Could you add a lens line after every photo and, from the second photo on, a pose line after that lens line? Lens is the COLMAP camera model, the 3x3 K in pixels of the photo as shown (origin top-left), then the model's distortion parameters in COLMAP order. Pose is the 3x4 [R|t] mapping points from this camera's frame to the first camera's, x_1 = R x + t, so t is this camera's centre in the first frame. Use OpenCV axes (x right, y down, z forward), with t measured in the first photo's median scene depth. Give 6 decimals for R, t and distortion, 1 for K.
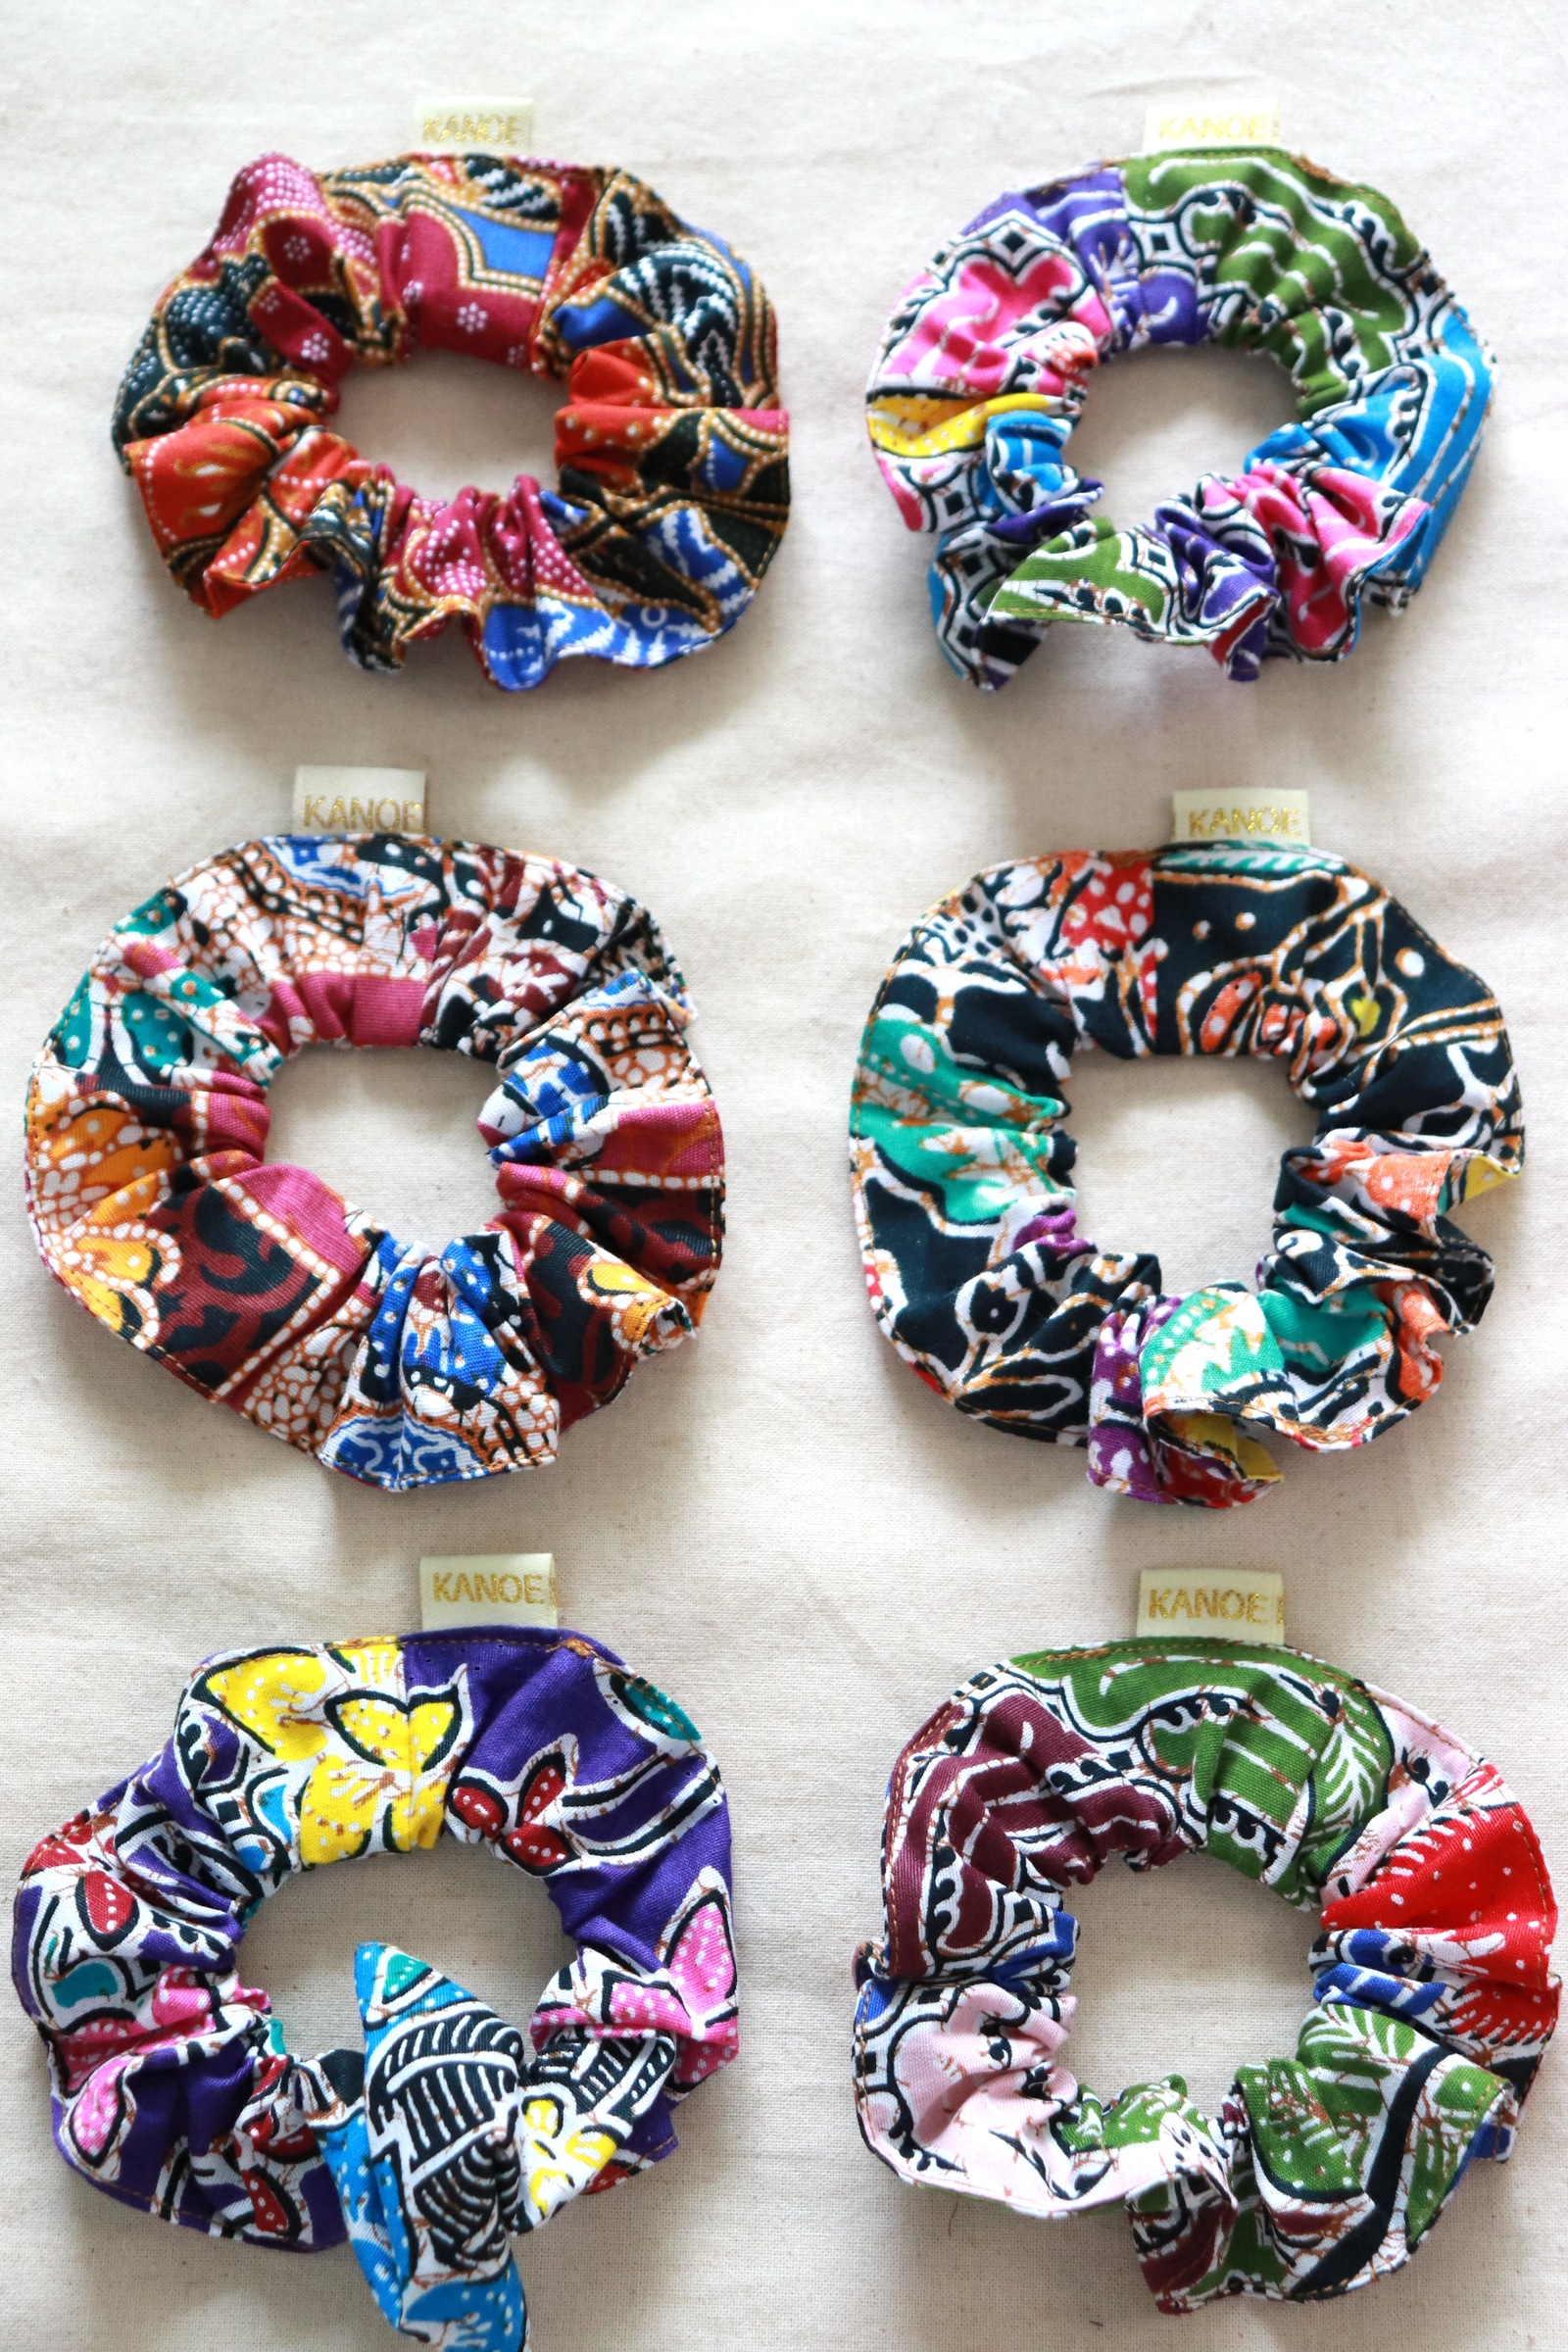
lens RADIAL K [[3968.1, 0, 772.4], [0, 3968.1, 1183.0], [0, 0, 1]] dist [-0.061111, 0.000000]
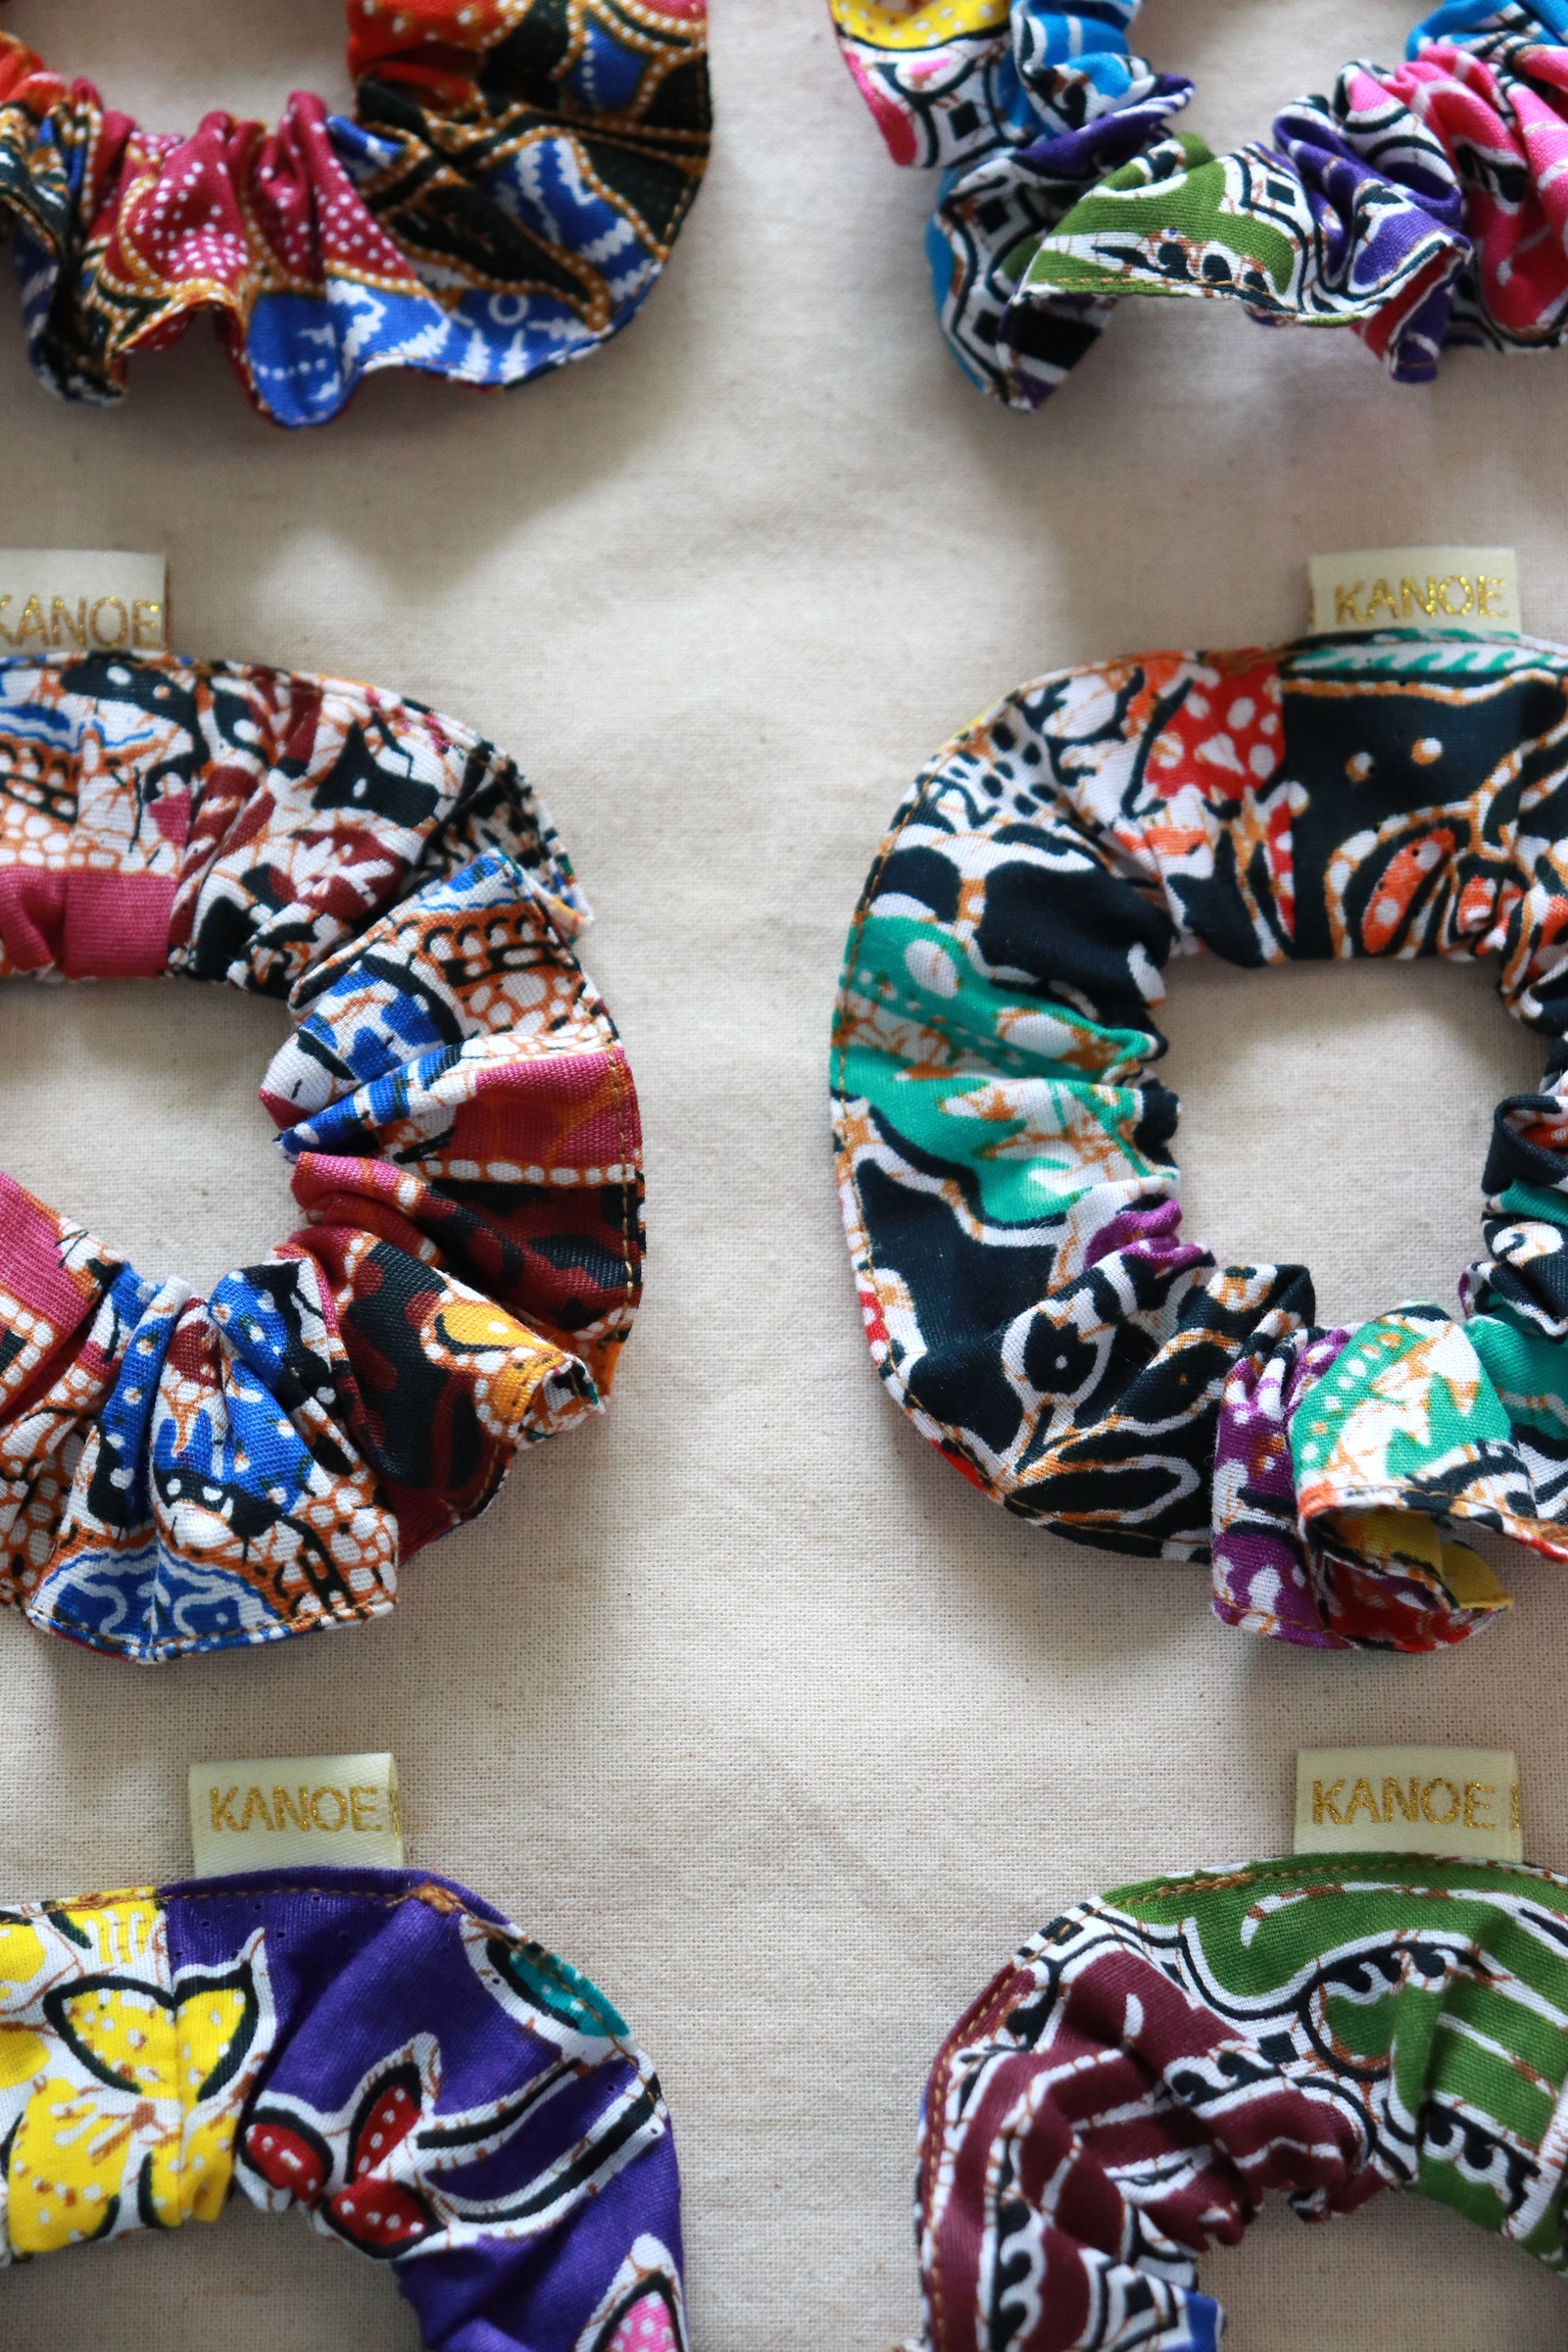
lens RADIAL K [[5465.7, 0, 779.3], [0, 5465.7, 1189.8], [0, 0, 1]] dist [0.204238, 0.000000]
pose [[0.999509, -0.027406, 0.015215, -0.003339], [0.027294, 0.999599, 0.007560, -0.003600], [-0.015416, -0.007141, 0.999856, 0.100310]]
